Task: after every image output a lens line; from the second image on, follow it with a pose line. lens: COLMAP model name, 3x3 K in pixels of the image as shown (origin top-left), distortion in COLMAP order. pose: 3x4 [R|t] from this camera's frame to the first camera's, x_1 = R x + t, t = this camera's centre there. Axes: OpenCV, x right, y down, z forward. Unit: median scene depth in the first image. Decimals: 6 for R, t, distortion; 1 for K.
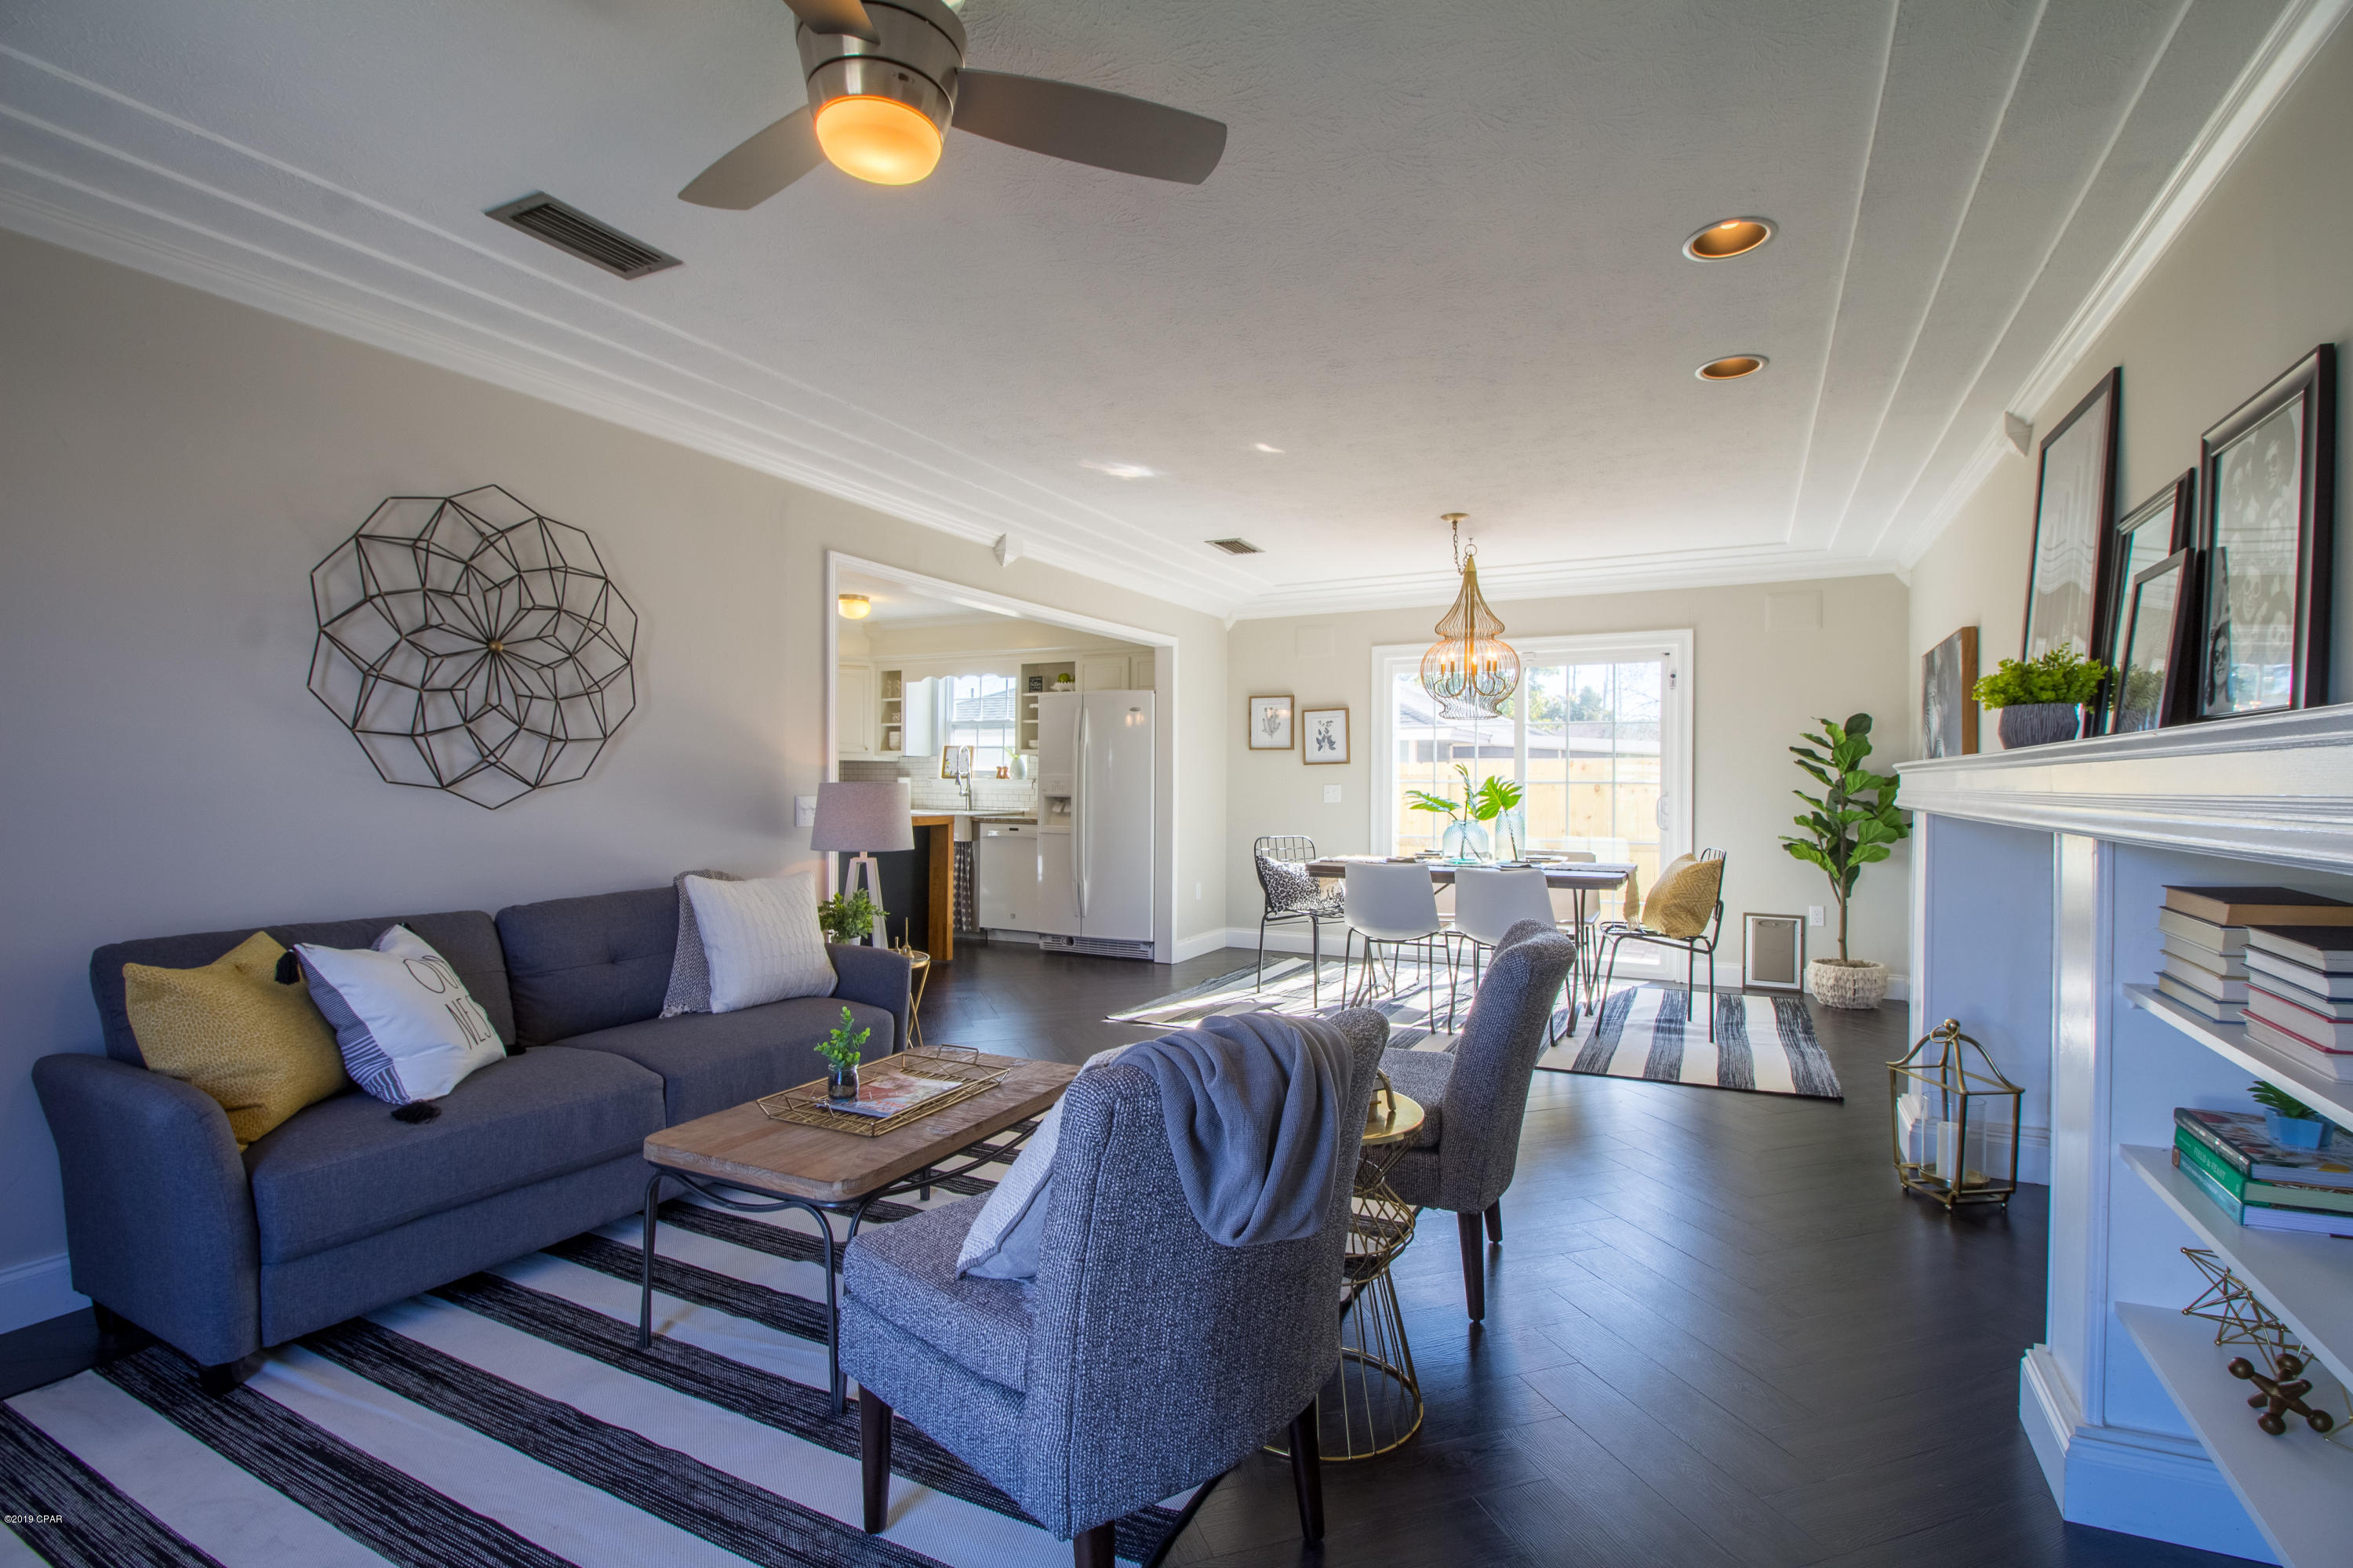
lens RADIAL K [[1089.9, 0, 1191.7], [0, 1089.9, 782.8], [0, 0, 1]] dist [-0.002410, -0.011999]
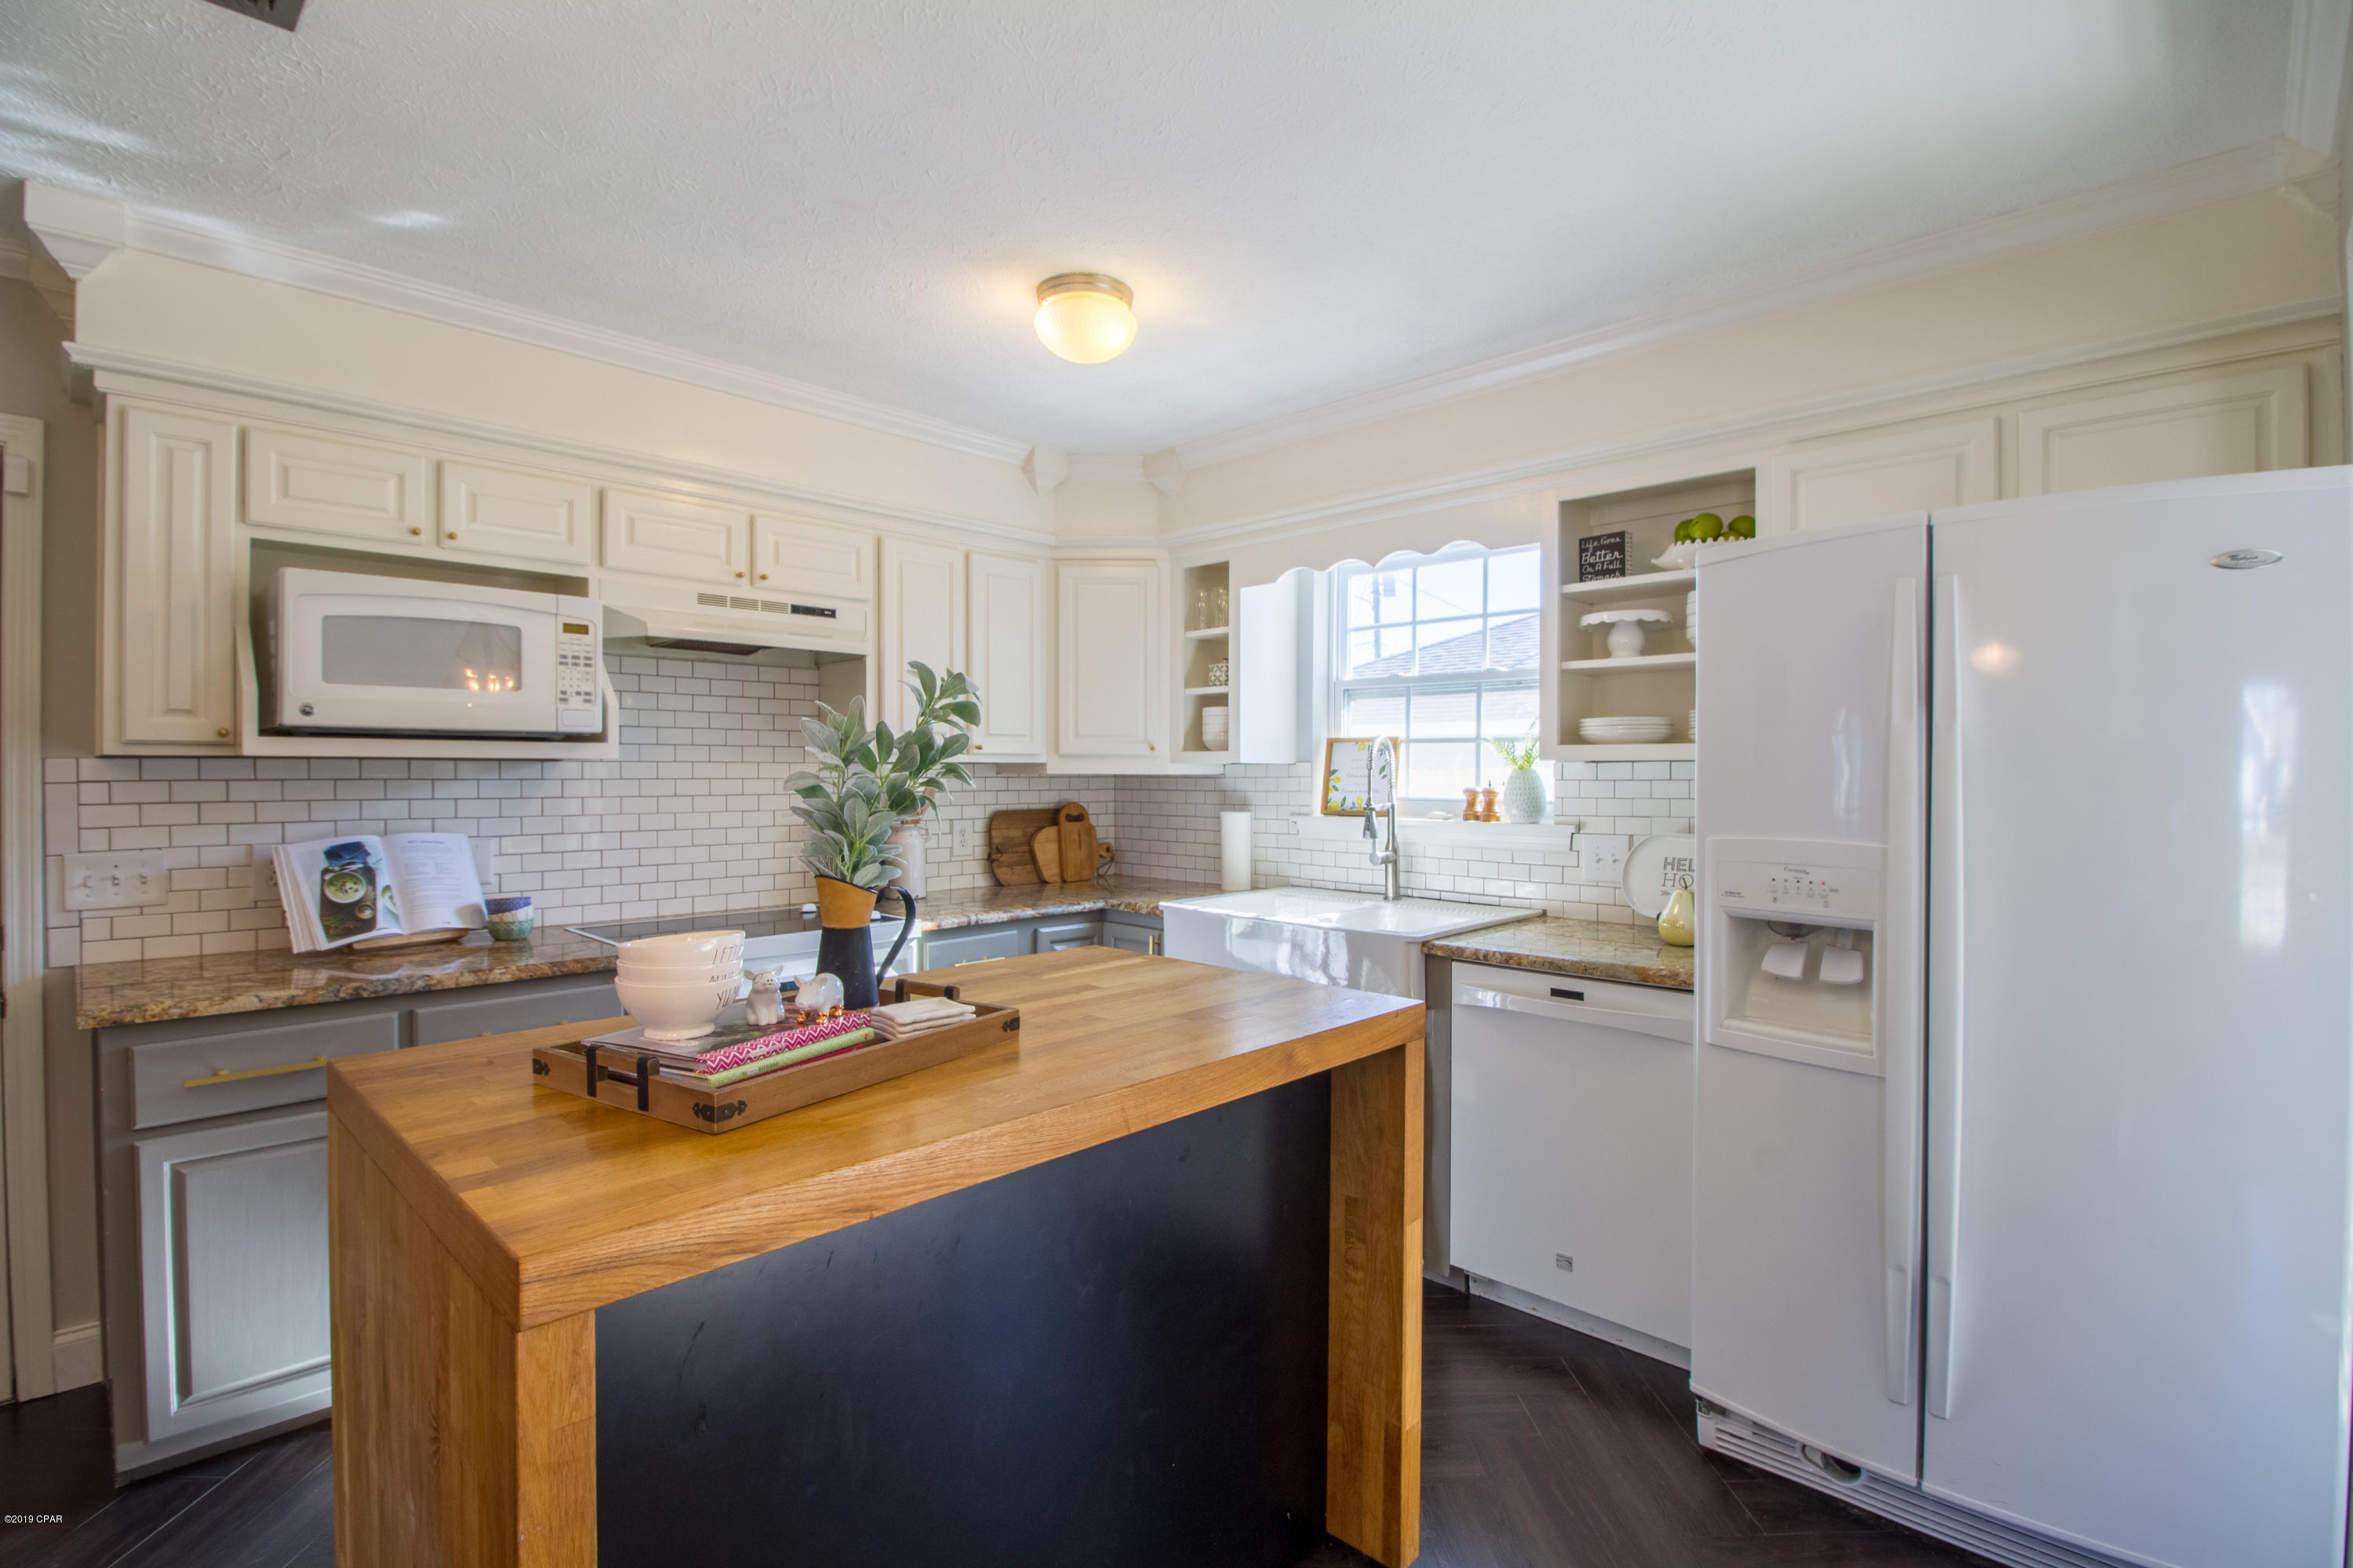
lens RADIAL K [[1089.9, 0, 1186.7], [0, 1089.9, 778.3], [0, 0, 1]] dist [-0.002410, -0.011999]
pose [[0.955118, -0.002329, -0.296217, -0.194094], [0.002817, 0.999995, 0.001222, -0.023989], [0.296213, -0.002002, 0.955120, 0.730610]]
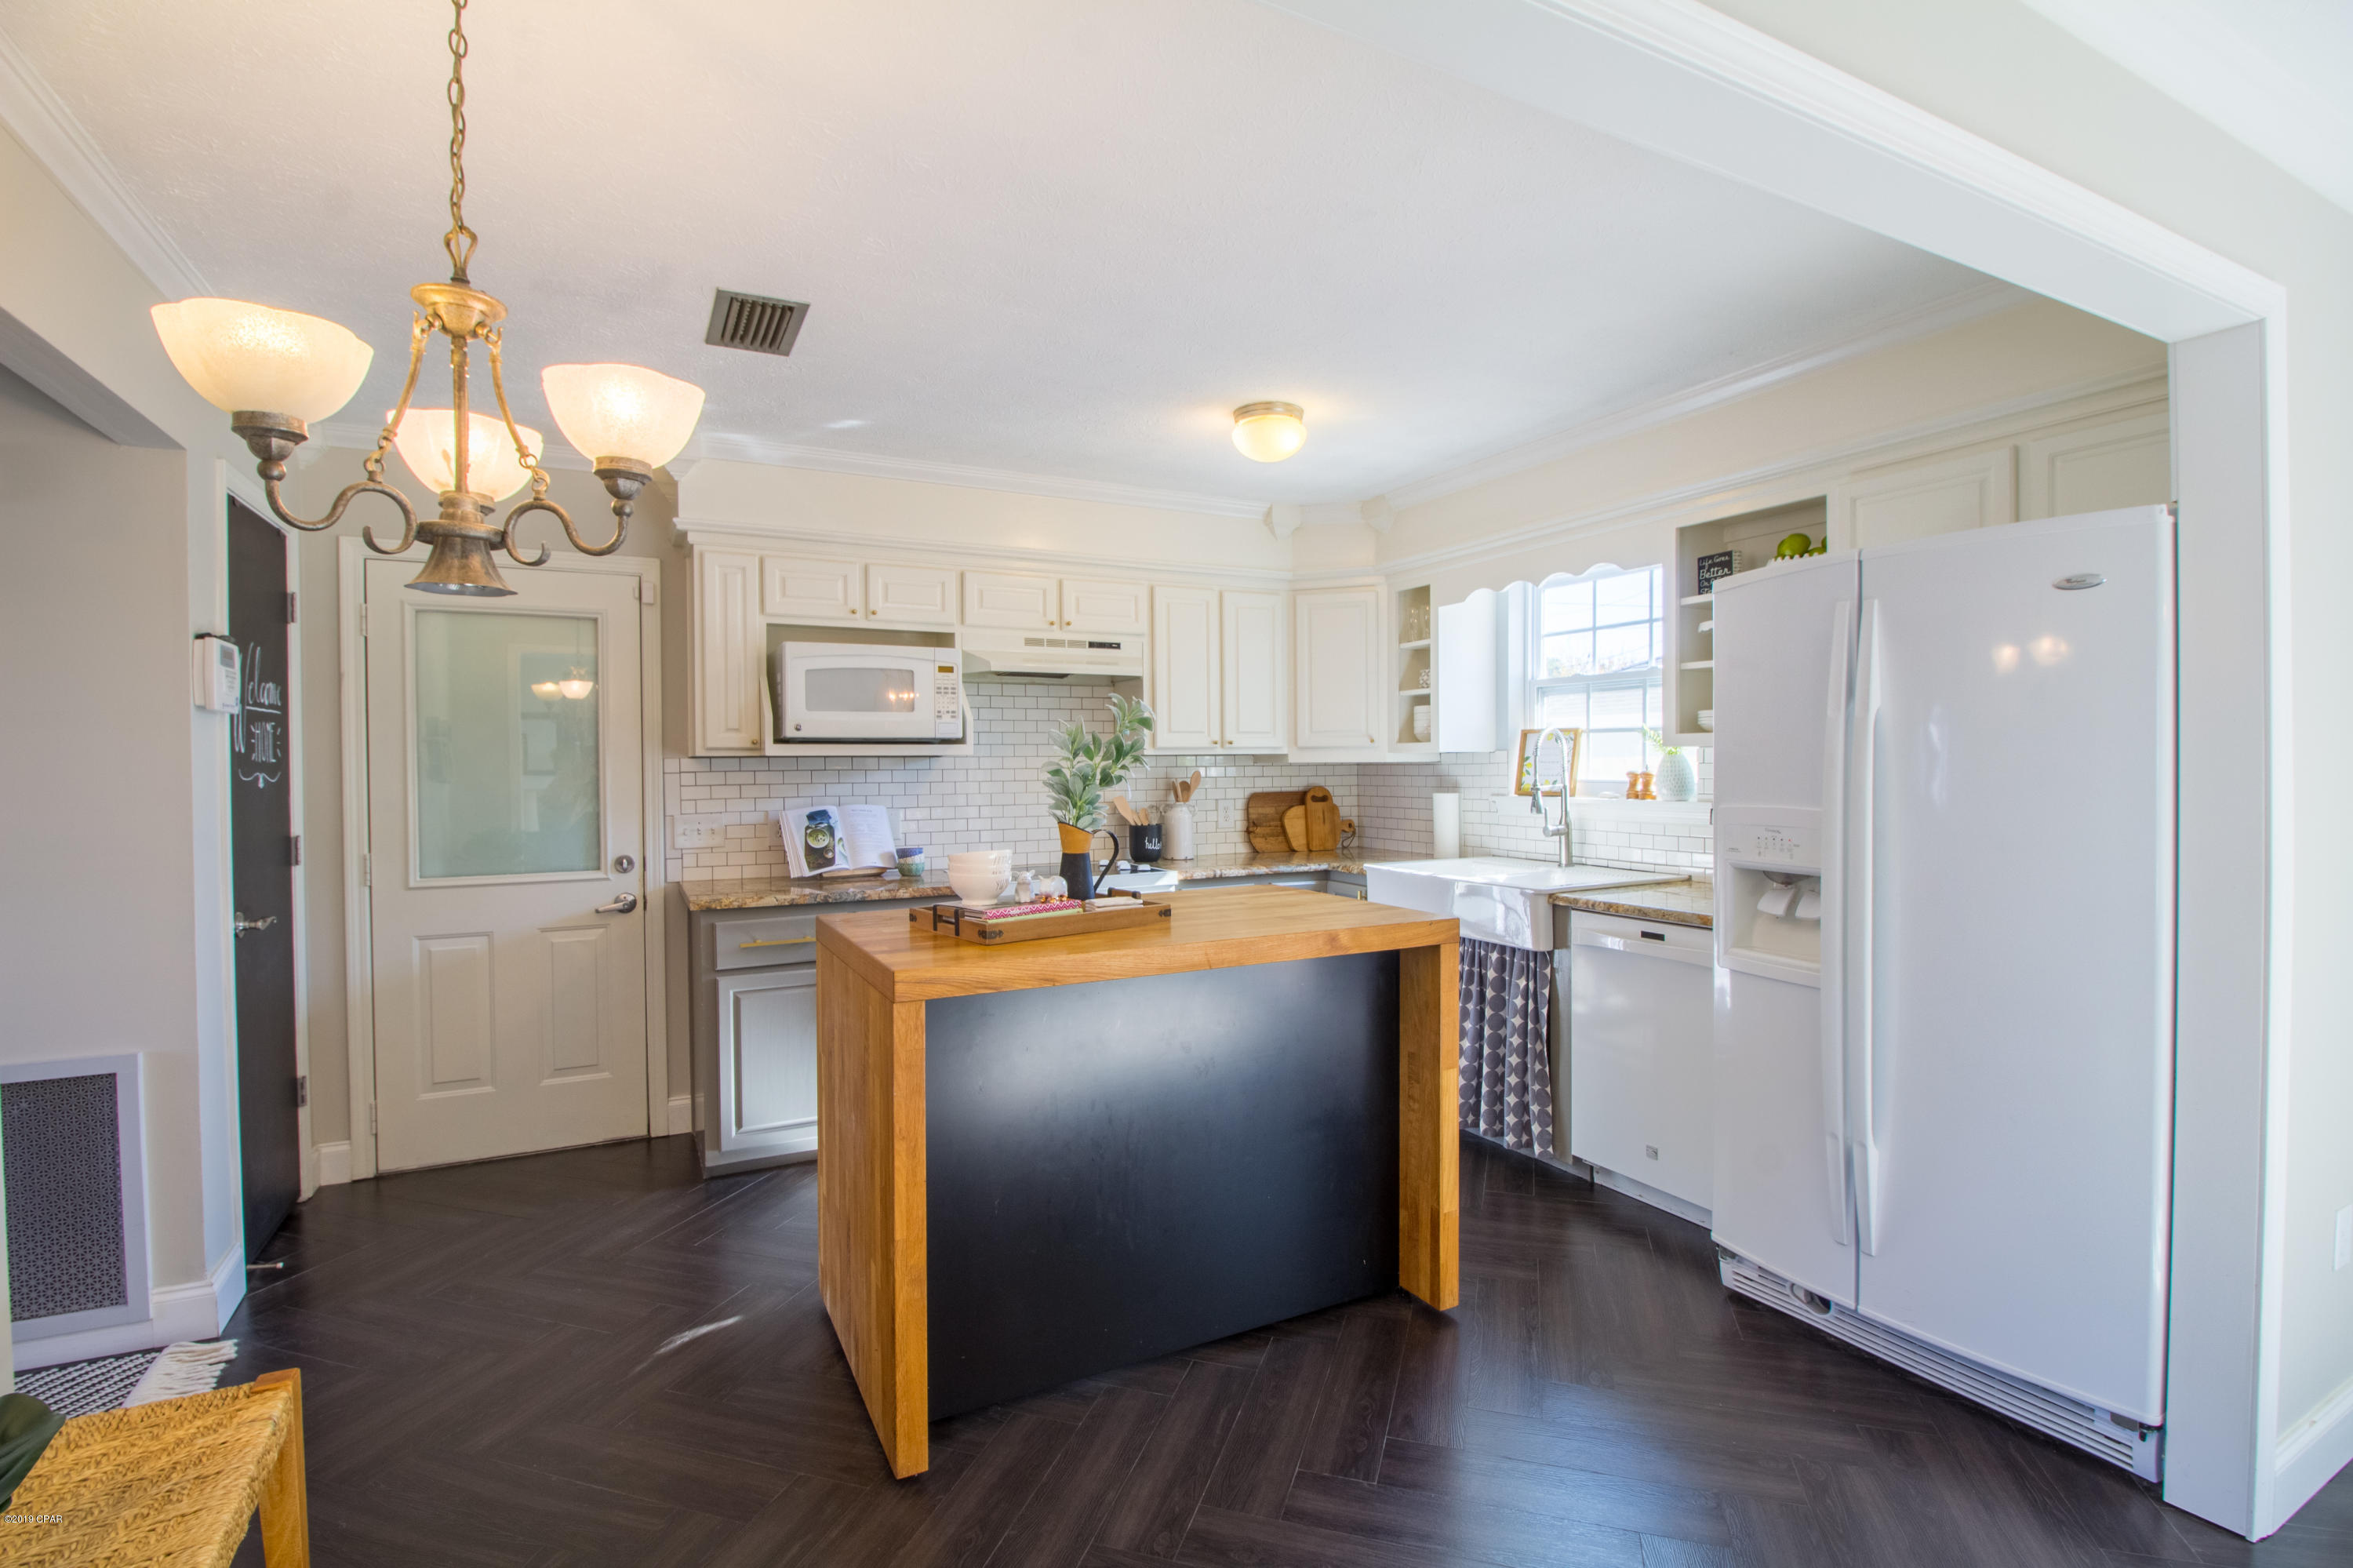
lens RADIAL K [[1089.9, 0, 1186.0], [0, 1089.9, 777.3], [0, 0, 1]] dist [-0.002410, -0.011999]
pose [[0.811299, -0.005393, -0.584606, -0.076232], [0.011219, 0.999917, 0.006345, -0.021636], [0.584523, -0.011706, 0.811293, 0.640710]]
